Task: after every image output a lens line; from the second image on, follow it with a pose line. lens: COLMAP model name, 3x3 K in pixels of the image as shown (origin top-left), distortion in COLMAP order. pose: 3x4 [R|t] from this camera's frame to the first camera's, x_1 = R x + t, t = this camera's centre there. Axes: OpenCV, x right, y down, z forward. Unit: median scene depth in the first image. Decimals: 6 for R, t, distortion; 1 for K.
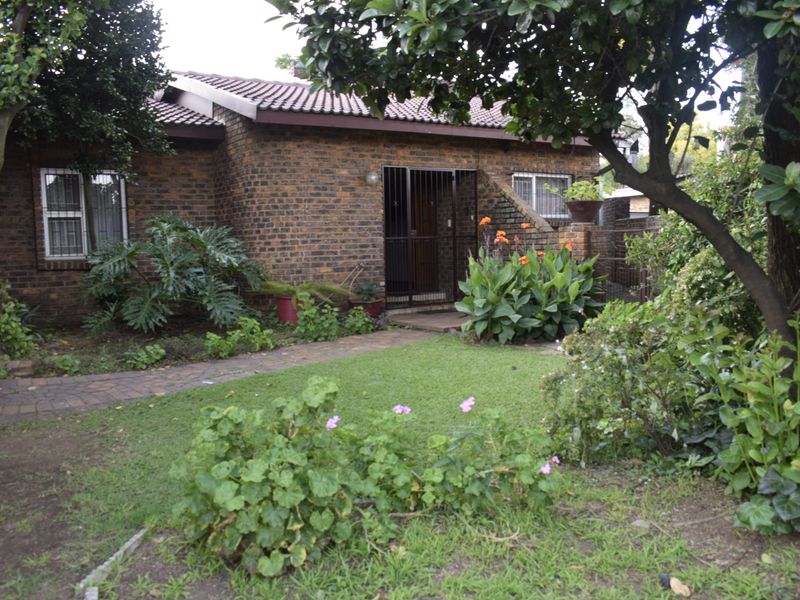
lens RADIAL K [[694.4, 0, 405.3], [0, 694.4, 297.9], [0, 0, 1]] dist [-0.023414, 0.015387]
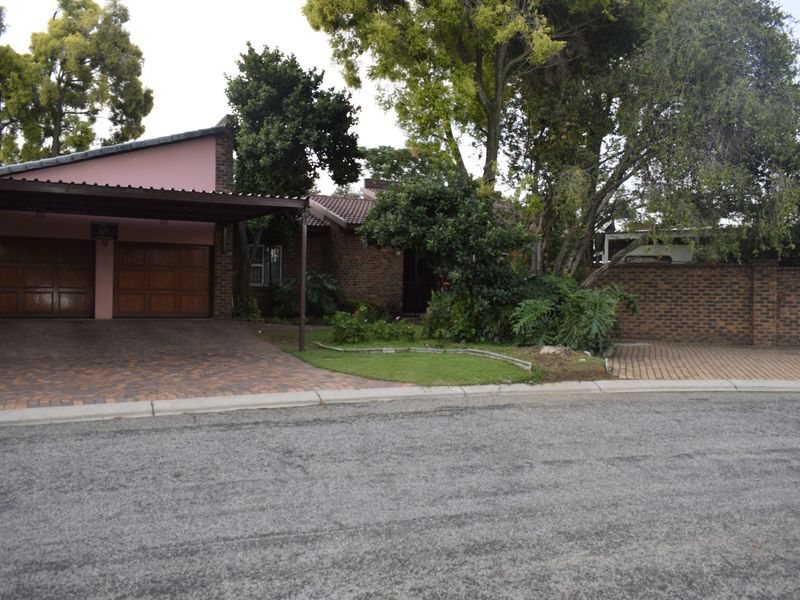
lens RADIAL K [[694.4, 0, 405.3], [0, 694.4, 297.9], [0, 0, 1]] dist [-0.023414, 0.015387]
pose [[0.994588, 0.040121, -0.095841, 0.186868], [-0.047293, 0.996153, -0.073777, 0.119801], [0.092513, 0.077911, 0.992659, -1.109971]]
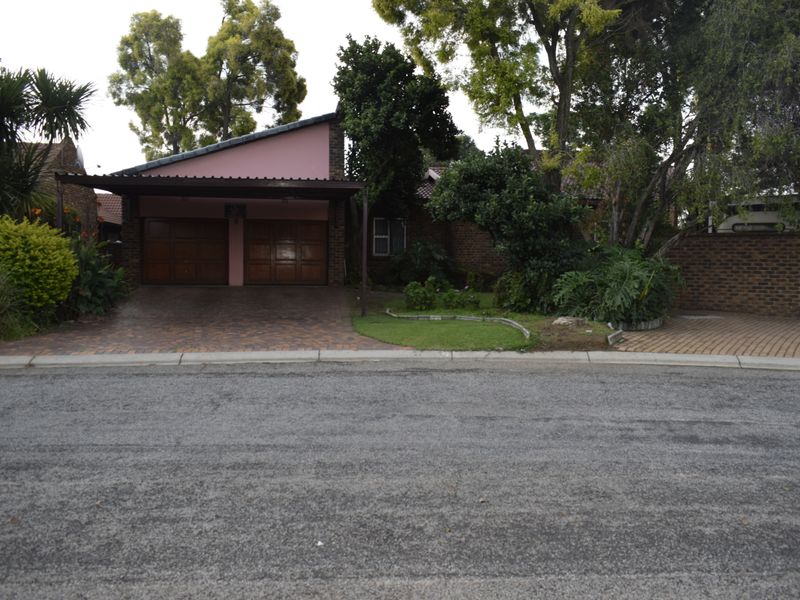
lens RADIAL K [[694.4, 0, 405.3], [0, 694.4, 297.9], [0, 0, 1]] dist [-0.023414, 0.015387]
pose [[0.919775, 0.059018, -0.387982, 0.513832], [-0.066740, 0.997750, -0.006446, 0.097390], [0.386729, 0.031823, 0.921644, -1.147810]]
